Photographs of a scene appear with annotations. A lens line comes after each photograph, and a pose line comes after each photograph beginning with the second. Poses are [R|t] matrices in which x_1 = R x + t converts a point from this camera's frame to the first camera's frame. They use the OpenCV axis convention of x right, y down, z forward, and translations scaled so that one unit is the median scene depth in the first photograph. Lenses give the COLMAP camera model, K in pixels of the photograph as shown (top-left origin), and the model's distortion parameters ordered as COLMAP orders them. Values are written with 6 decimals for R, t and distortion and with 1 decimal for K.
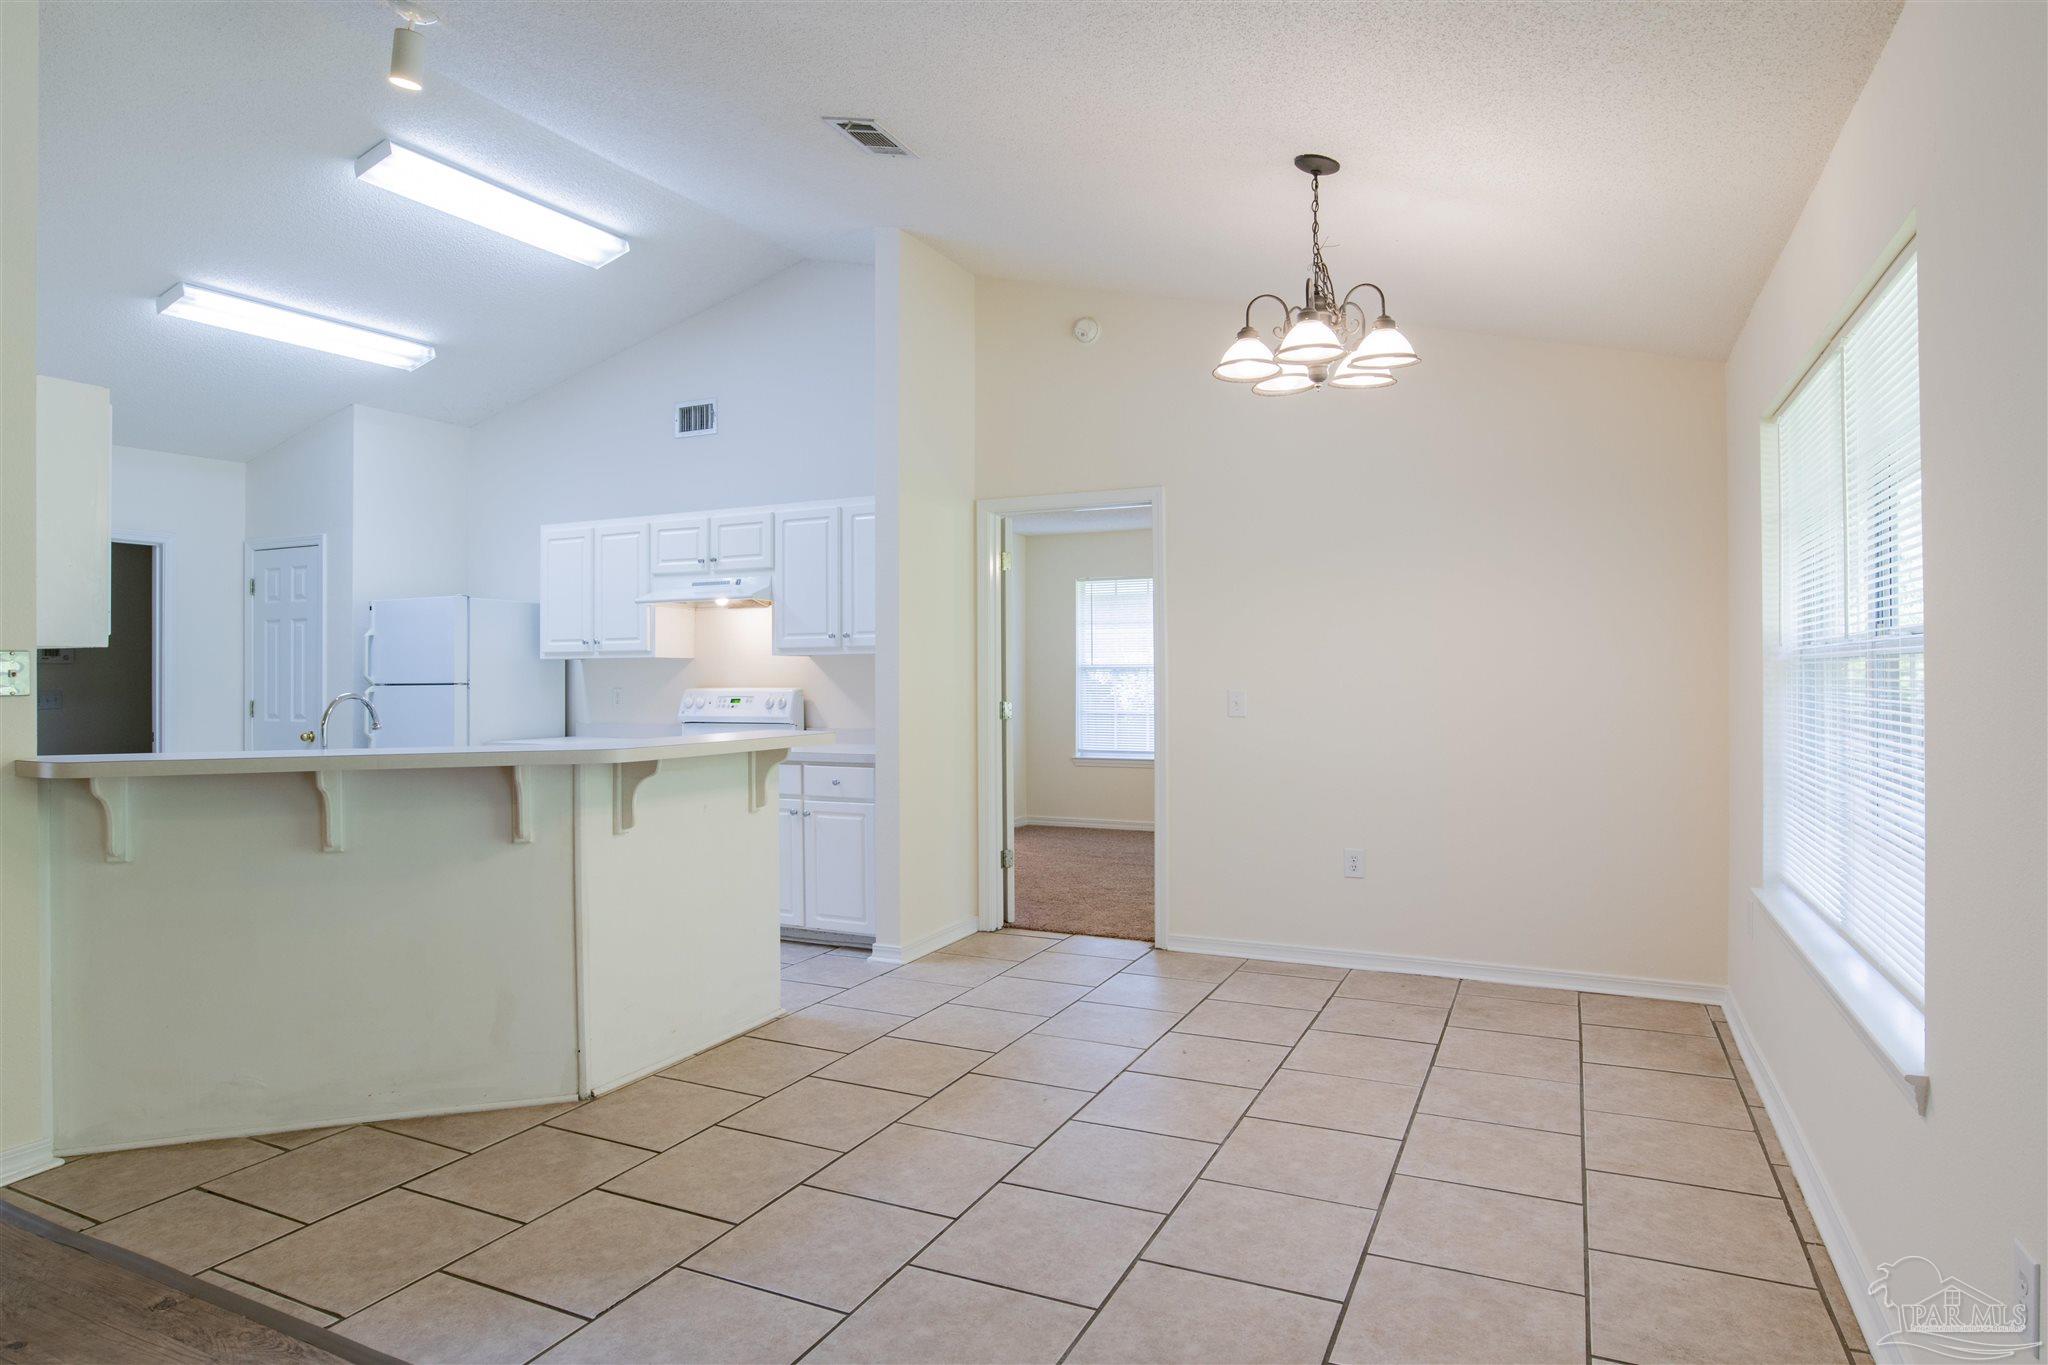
lens RADIAL K [[1155.2, 0, 1018.8], [0, 1155.2, 668.2], [0, 0, 1]] dist [-0.049358, 0.015917]
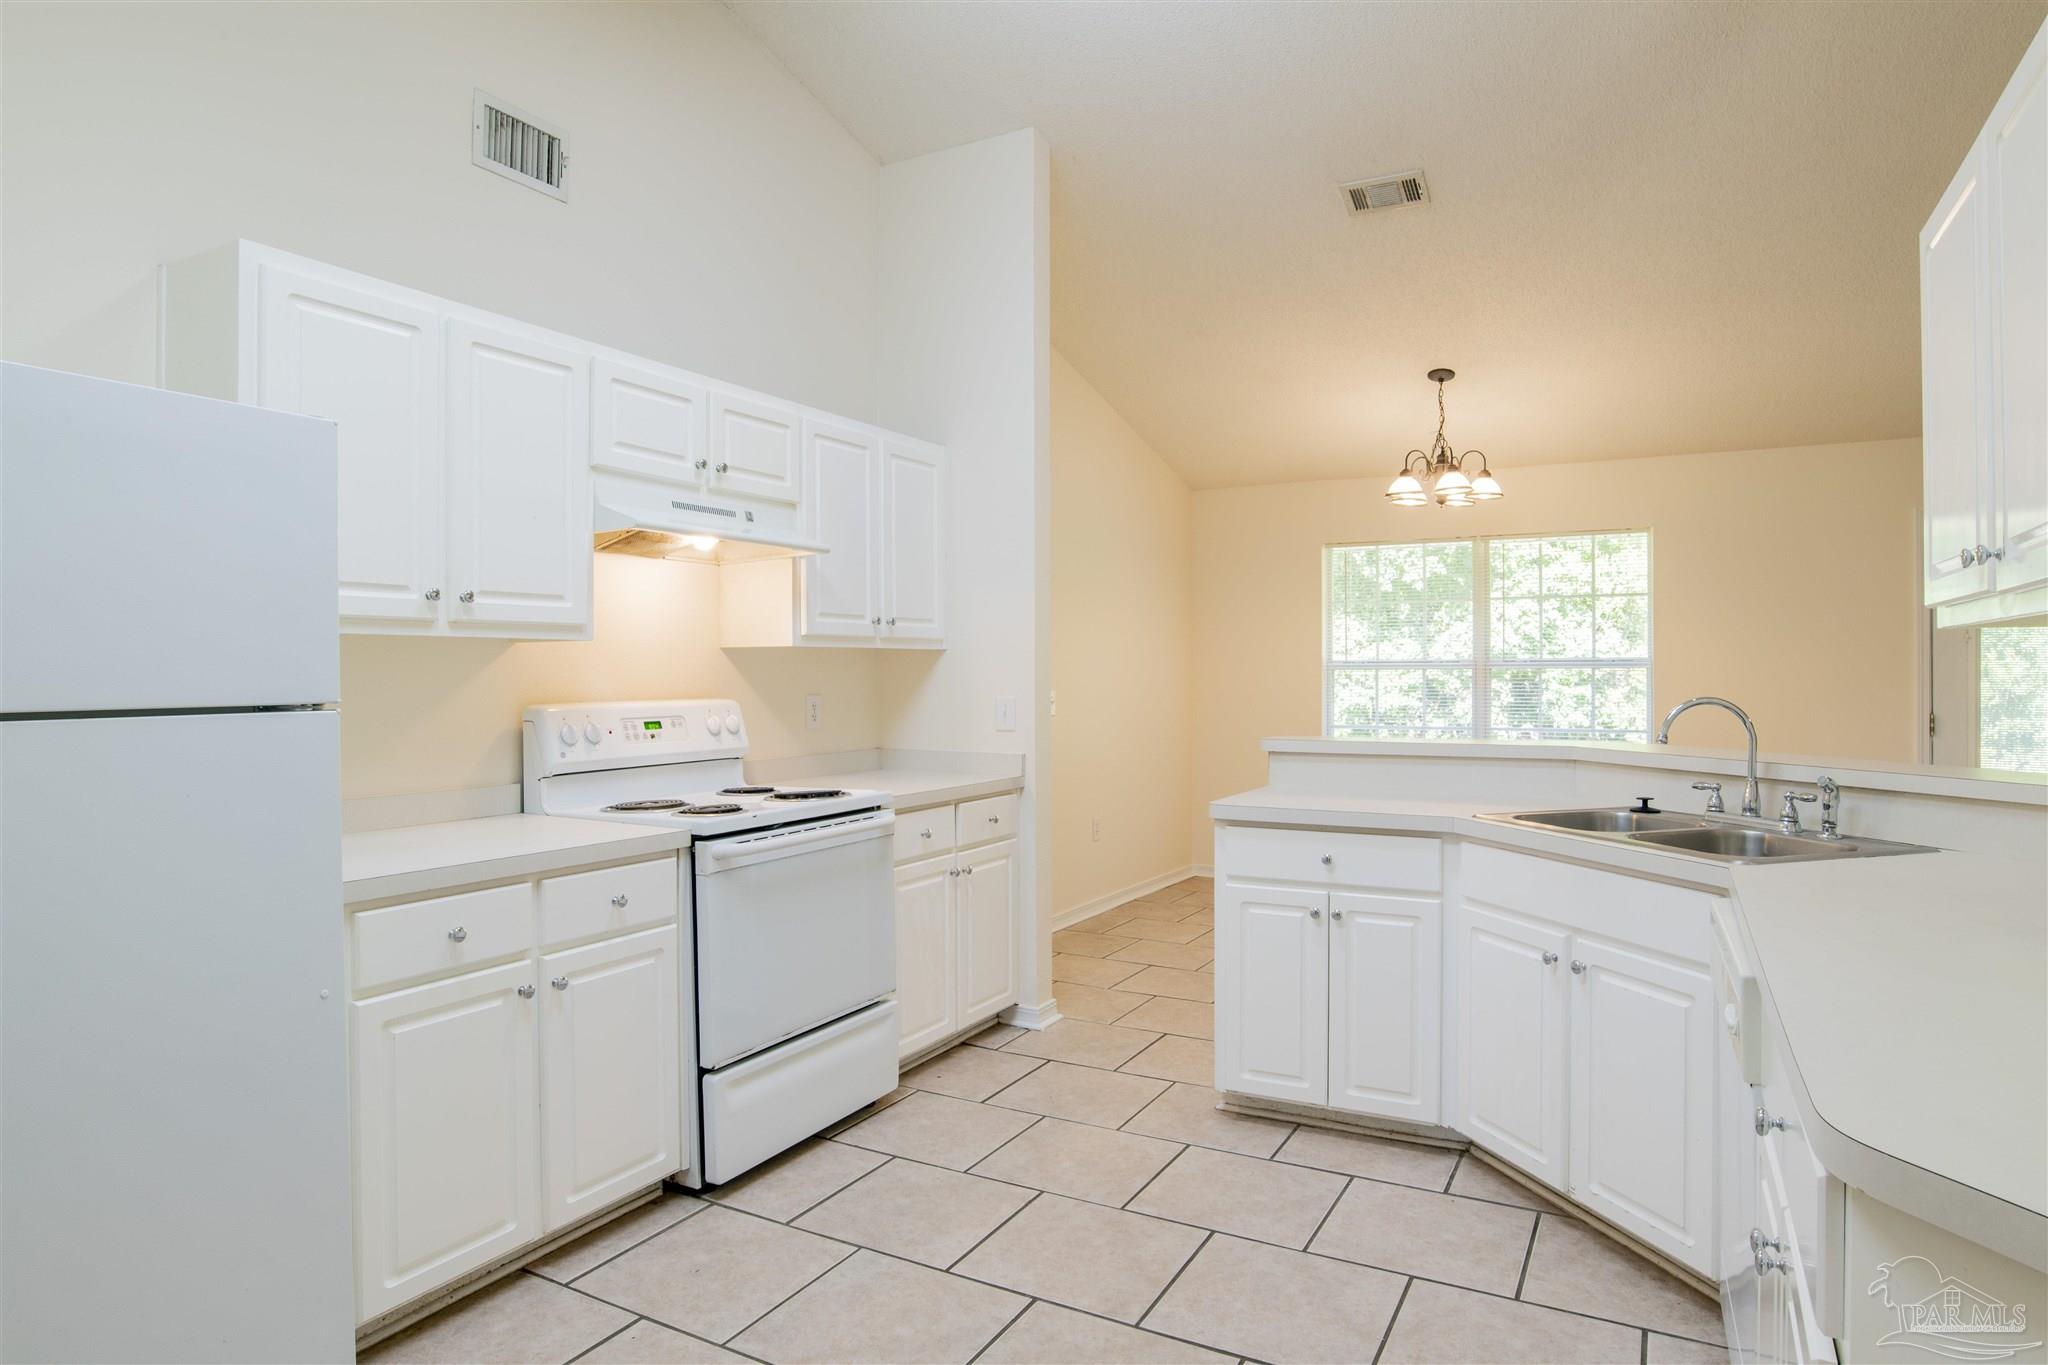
lens RADIAL K [[1155.2, 0, 1033.5], [0, 1155.2, 694.1], [0, 0, 1]] dist [-0.049358, 0.015917]
pose [[0.070905, -0.008085, 0.997450, -0.879677], [-0.000269, 0.999967, 0.008125, 0.010404], [-0.997483, -0.000845, 0.070901, 0.886686]]
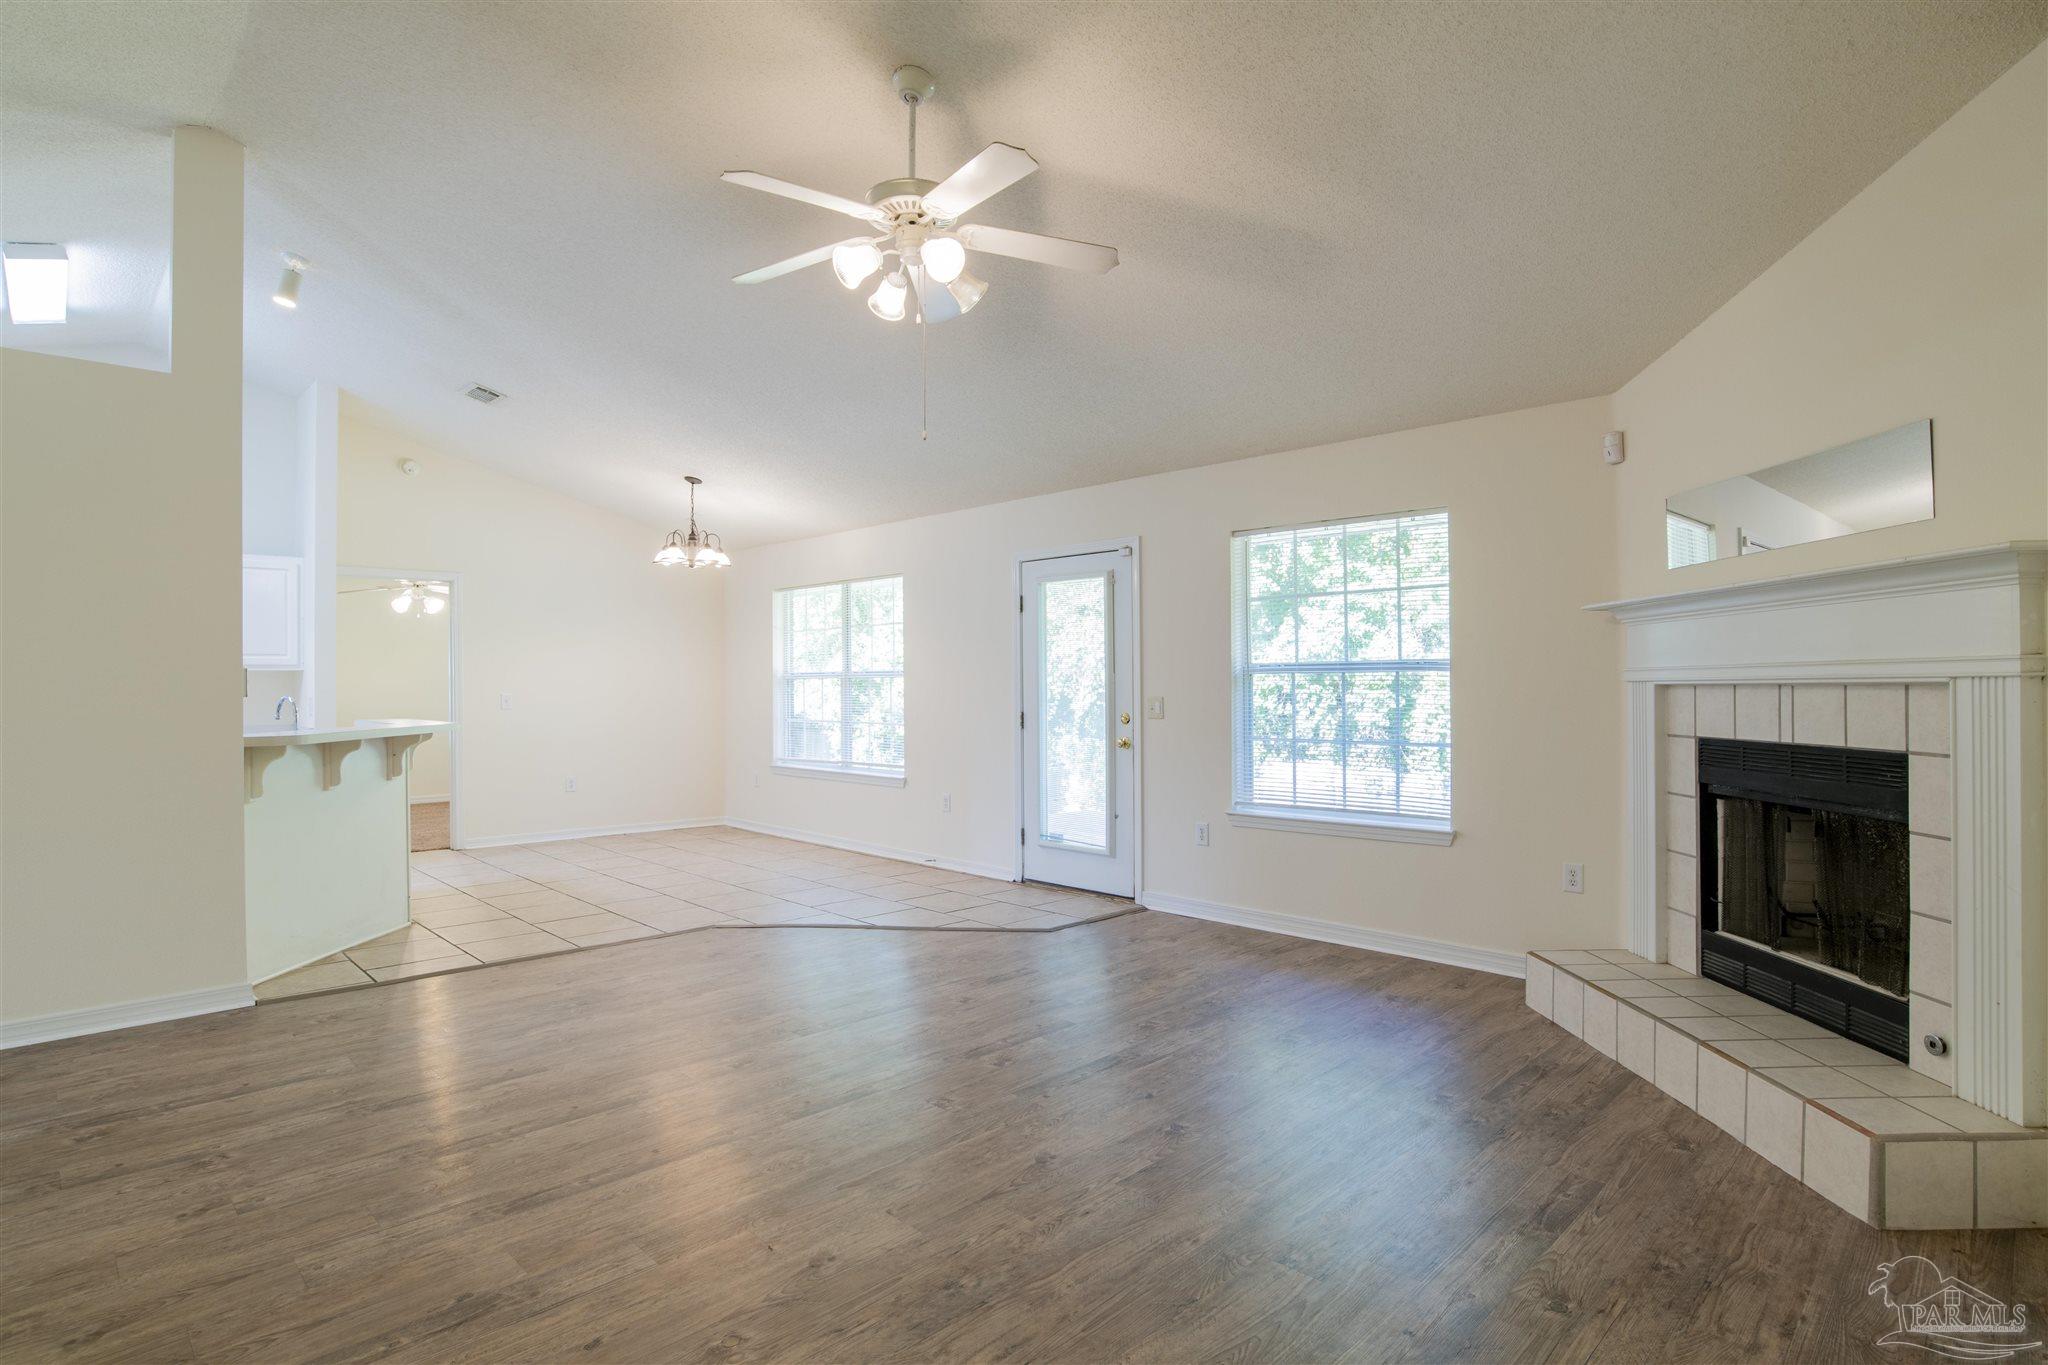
lens RADIAL K [[1047.6, 0, 1038.6], [0, 1047.6, 668.8], [0, 0, 1]] dist [-0.055789, 0.016551]
pose [[0.341619, 0.011501, 0.939768, -0.968503], [0.000361, 0.999923, -0.012369, -0.000333], [-0.939838, 0.004565, 0.341589, -0.290219]]
